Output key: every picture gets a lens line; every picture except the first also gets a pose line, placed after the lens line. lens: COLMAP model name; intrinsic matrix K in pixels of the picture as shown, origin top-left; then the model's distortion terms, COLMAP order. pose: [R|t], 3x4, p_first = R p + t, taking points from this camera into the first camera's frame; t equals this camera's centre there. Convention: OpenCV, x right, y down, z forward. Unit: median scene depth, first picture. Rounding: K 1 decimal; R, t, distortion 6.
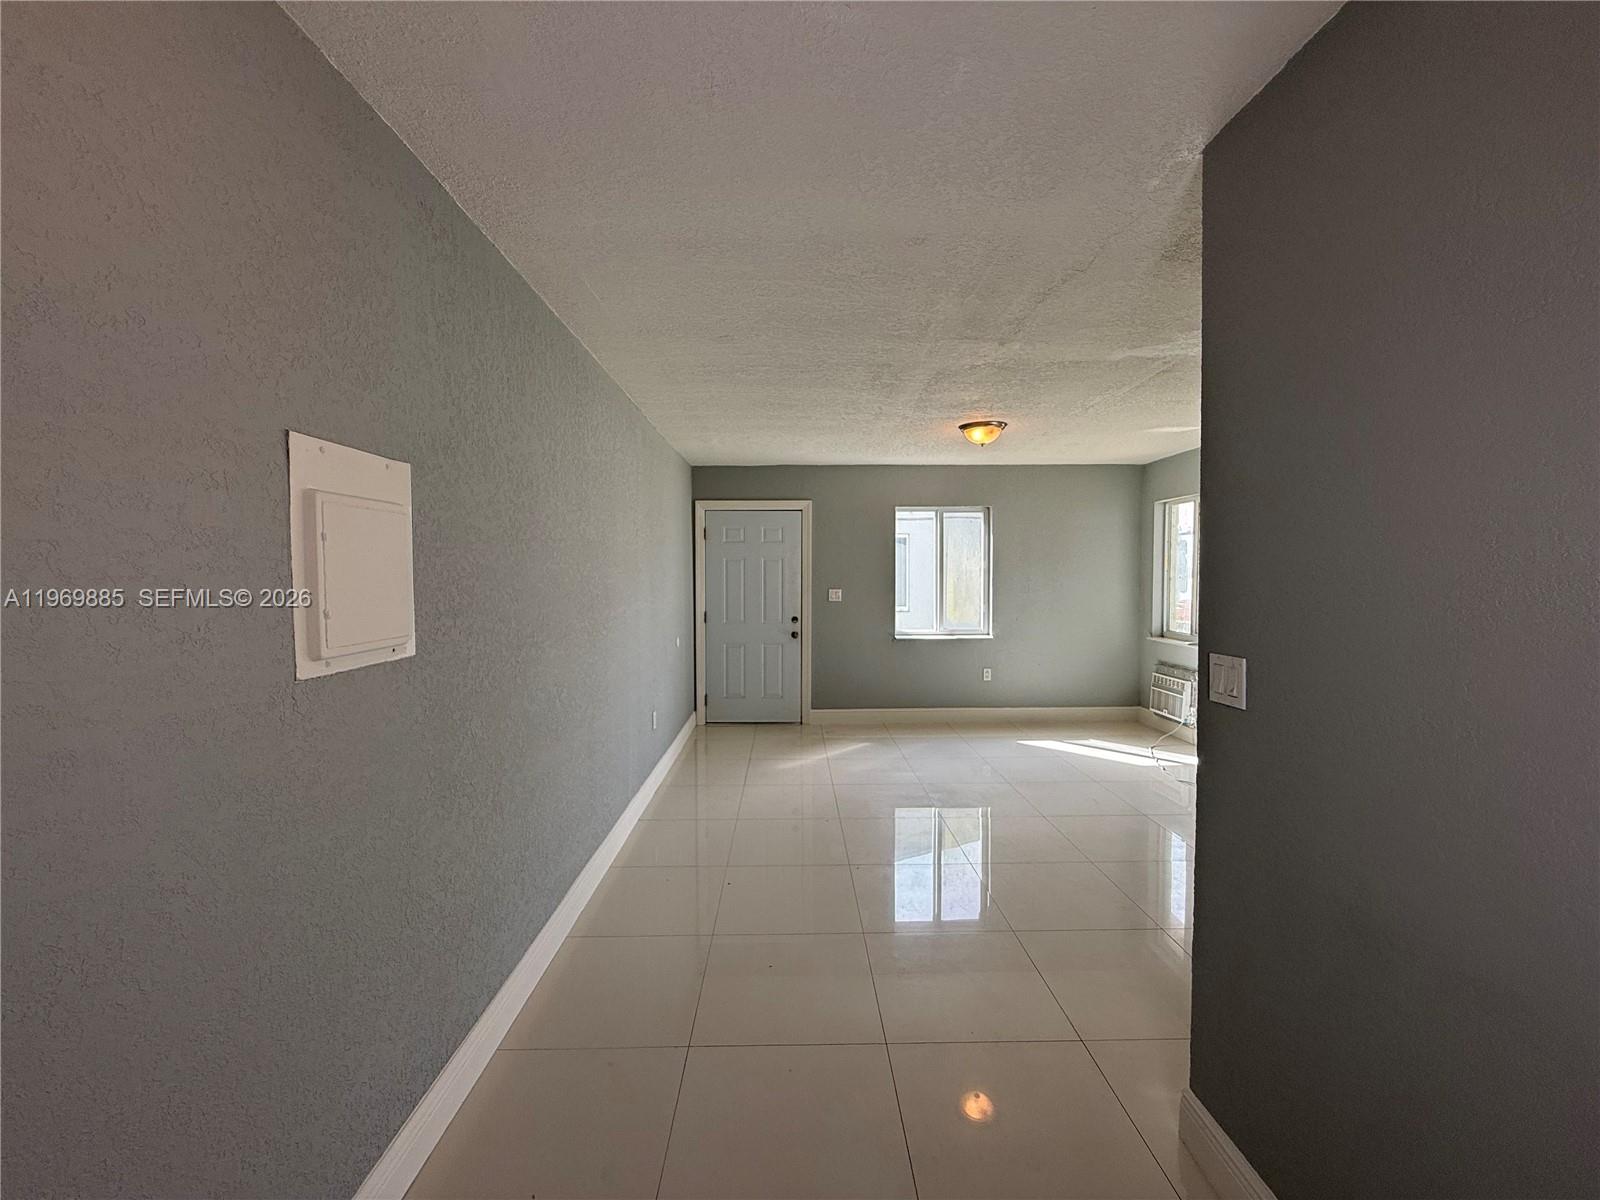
lens RADIAL K [[639.3, 0, 800.0], [0, 639.3, 600.0], [0, 0, 1]] dist [-0.002142, 0.000347]
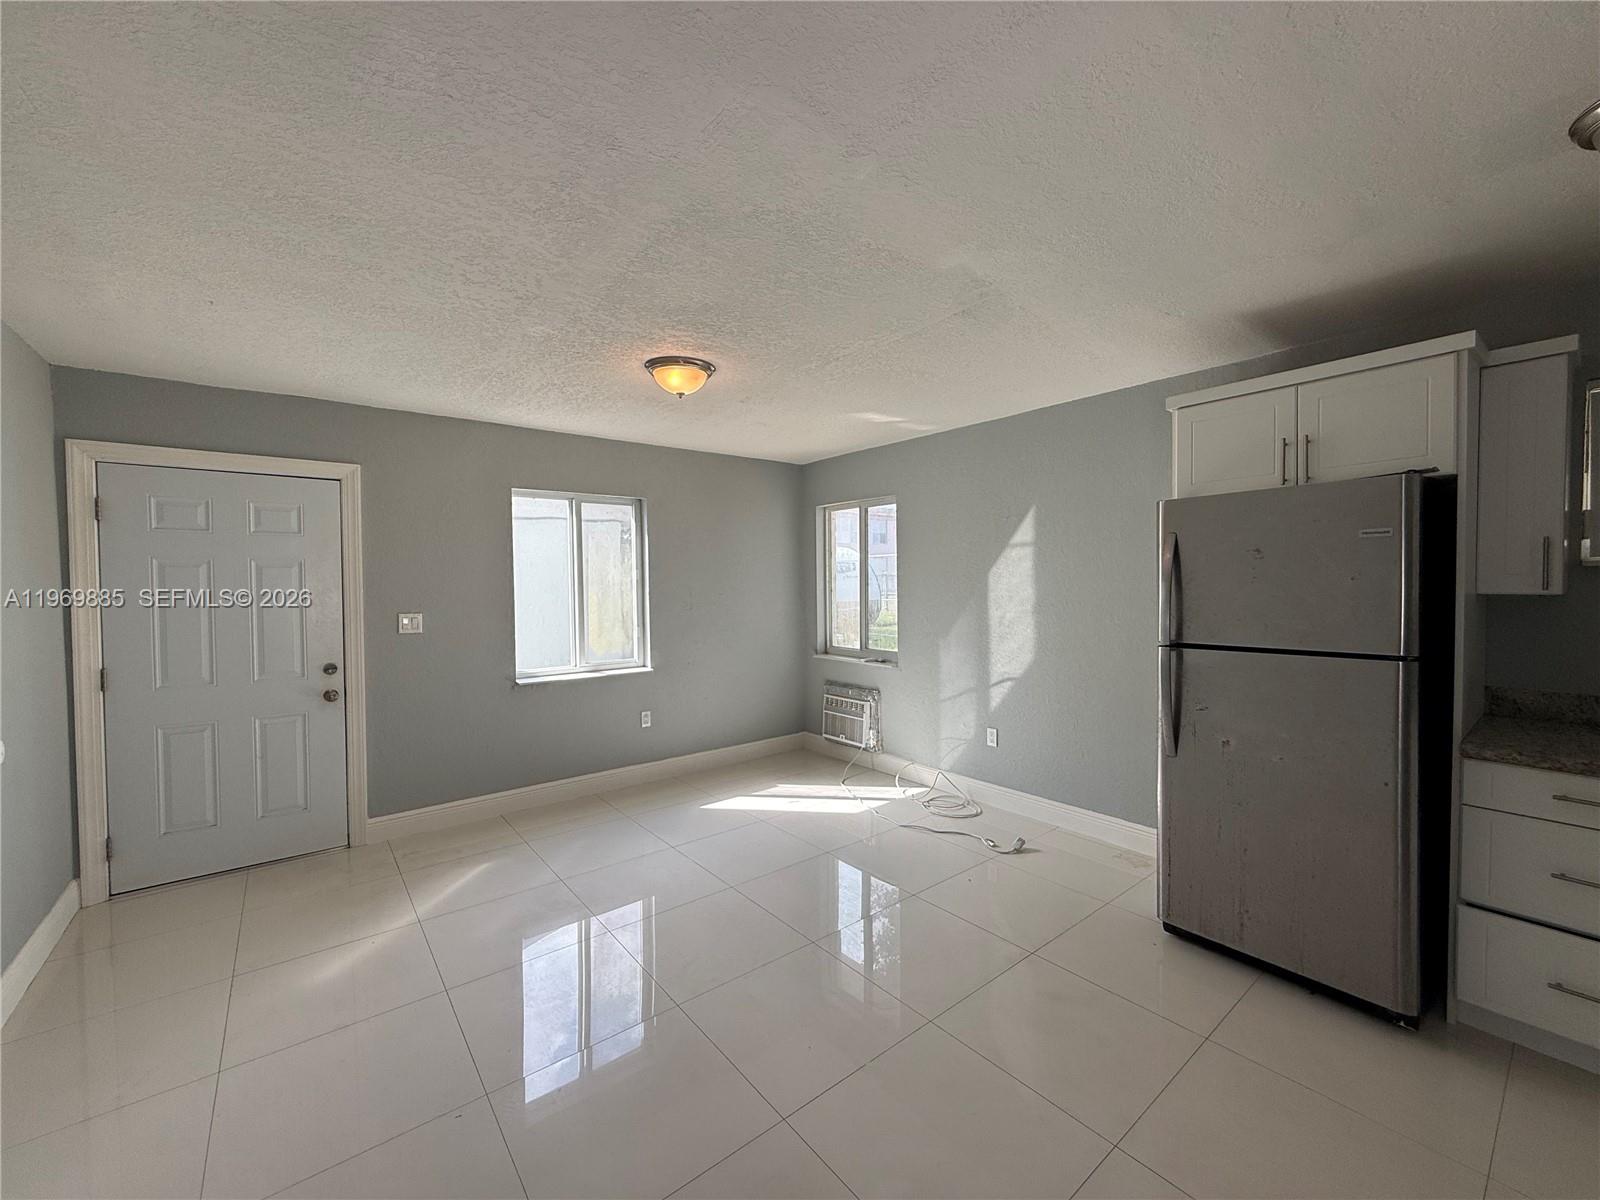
lens RADIAL K [[639.3, 0, 800.0], [0, 639.3, 600.0], [0, 0, 1]] dist [-0.002142, 0.000347]
pose [[0.790688, -0.020689, 0.611869, -0.024037], [0.033639, 0.999387, -0.009678, -0.011539], [-0.611294, 0.028236, 0.790900, 0.289860]]
